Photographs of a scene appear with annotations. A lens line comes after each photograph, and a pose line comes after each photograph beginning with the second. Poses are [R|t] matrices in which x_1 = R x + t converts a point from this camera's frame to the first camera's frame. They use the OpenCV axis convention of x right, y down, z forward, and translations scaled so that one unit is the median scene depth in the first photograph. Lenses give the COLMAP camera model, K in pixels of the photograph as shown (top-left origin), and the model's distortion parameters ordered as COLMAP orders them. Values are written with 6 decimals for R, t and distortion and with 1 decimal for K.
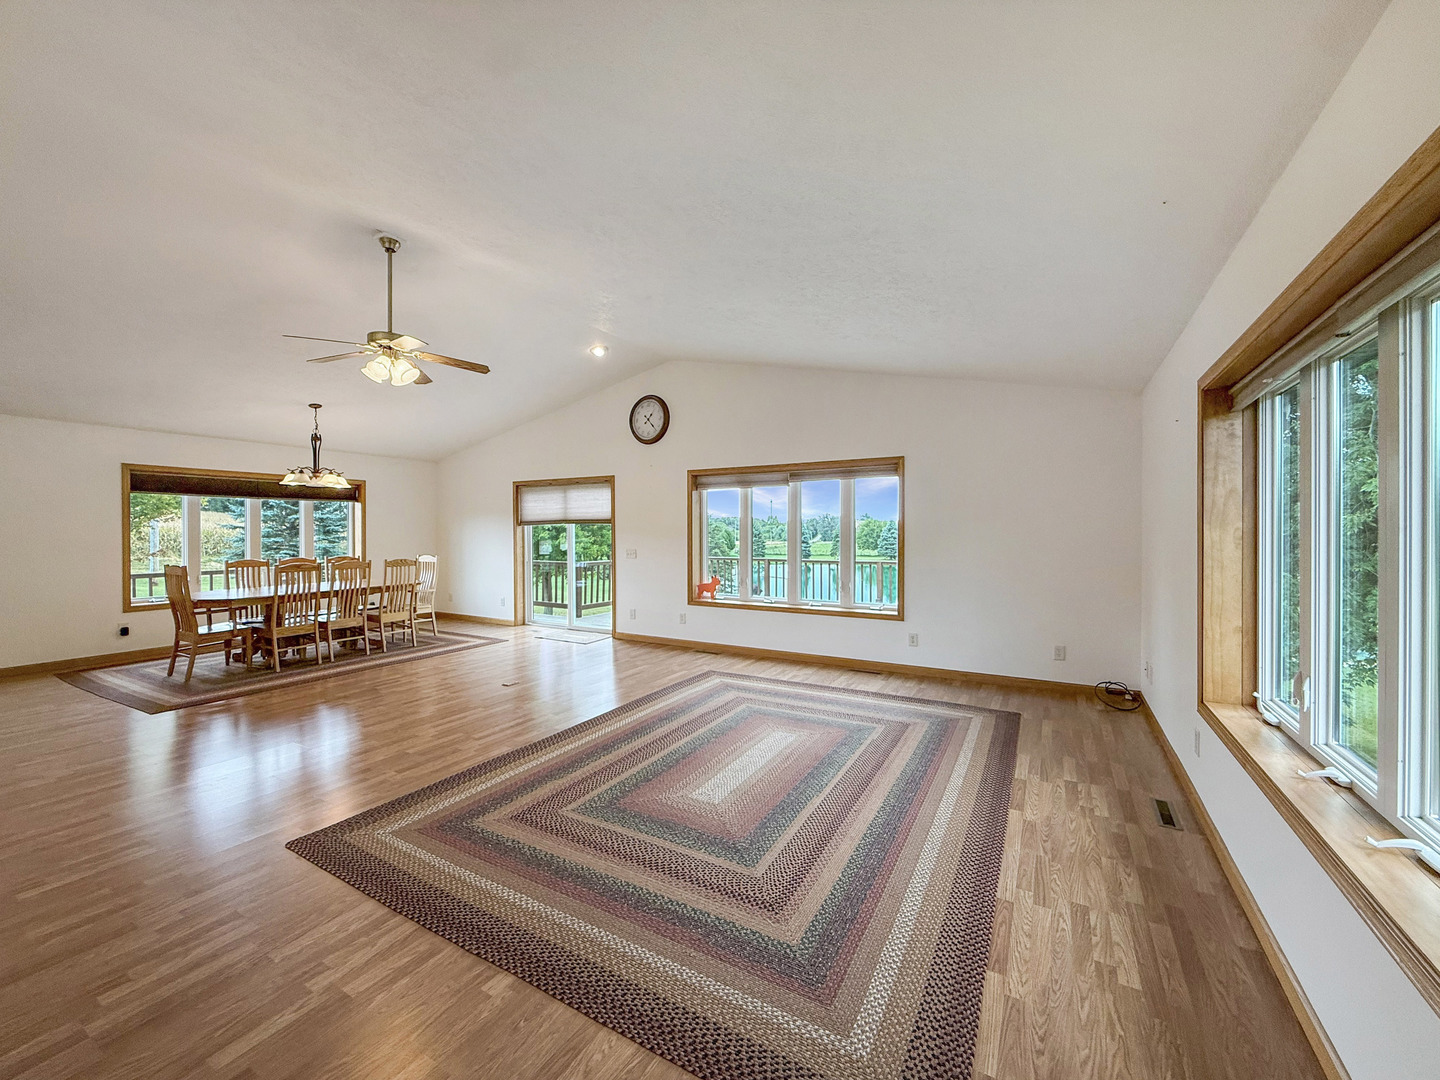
lens RADIAL K [[576.5, 0, 716.0], [0, 576.5, 531.9], [0, 0, 1]] dist [0.000411, 0.000088]
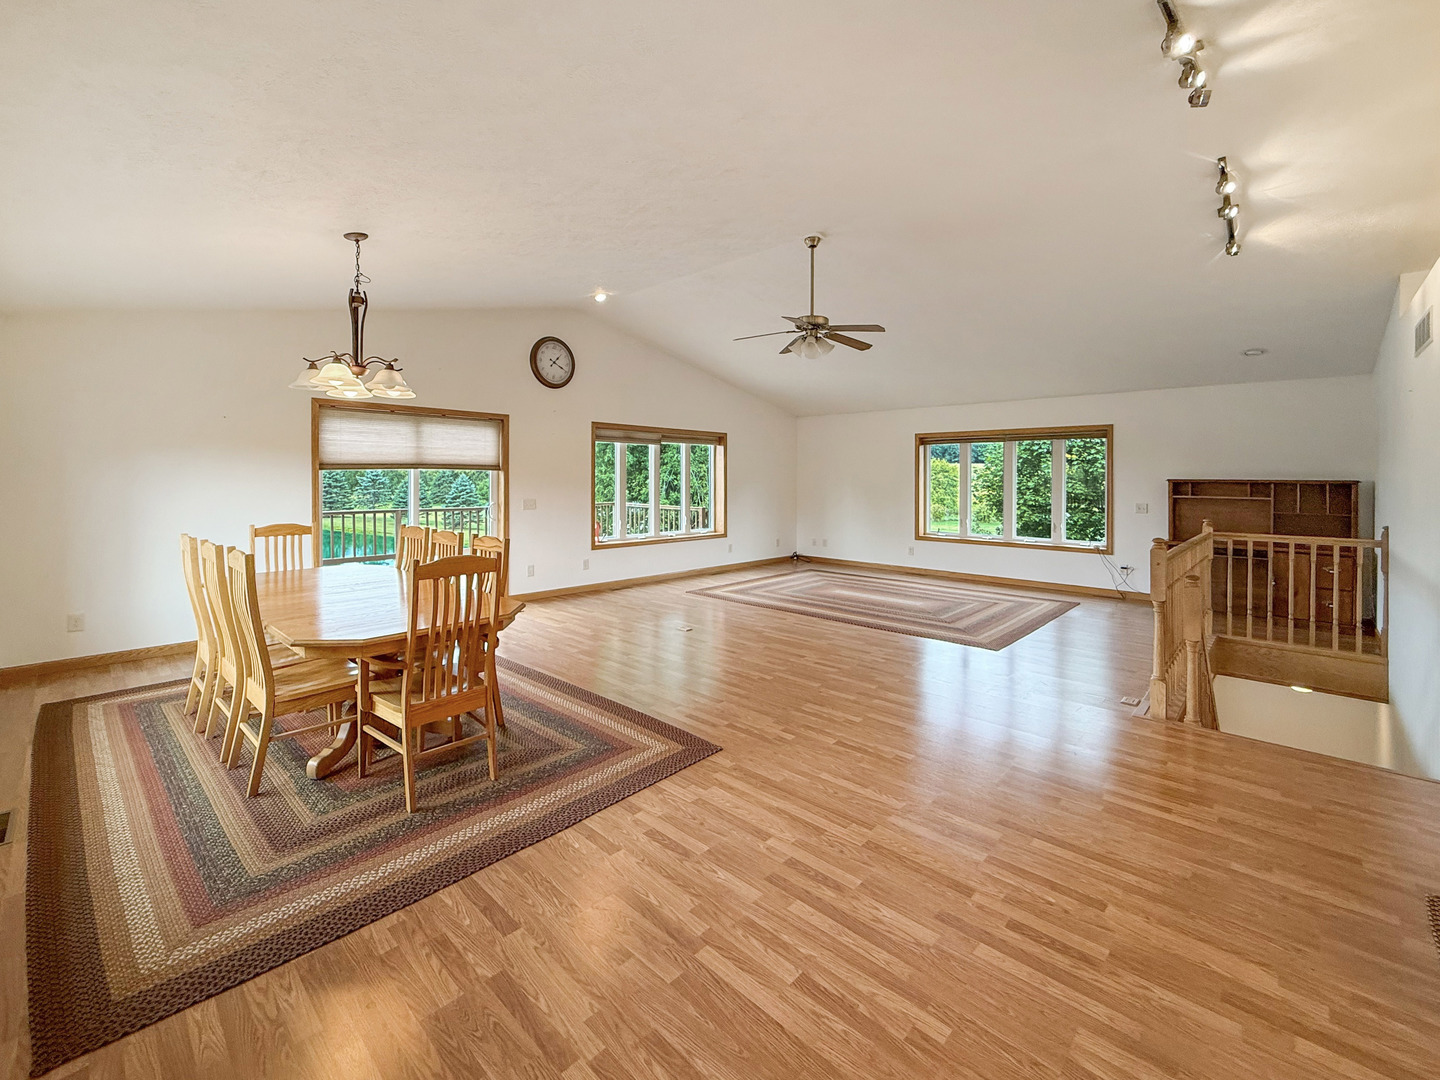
lens RADIAL K [[612.3, 0, 708.1], [0, 612.3, 477.3], [0, 0, 1]] dist [0.000185, 0.000183]
pose [[0.230458, 0.001593, 0.973081, -1.079971], [-0.004569, 0.999989, -0.000555, -0.007483], [-0.973072, -0.004318, 0.230463, 0.538396]]
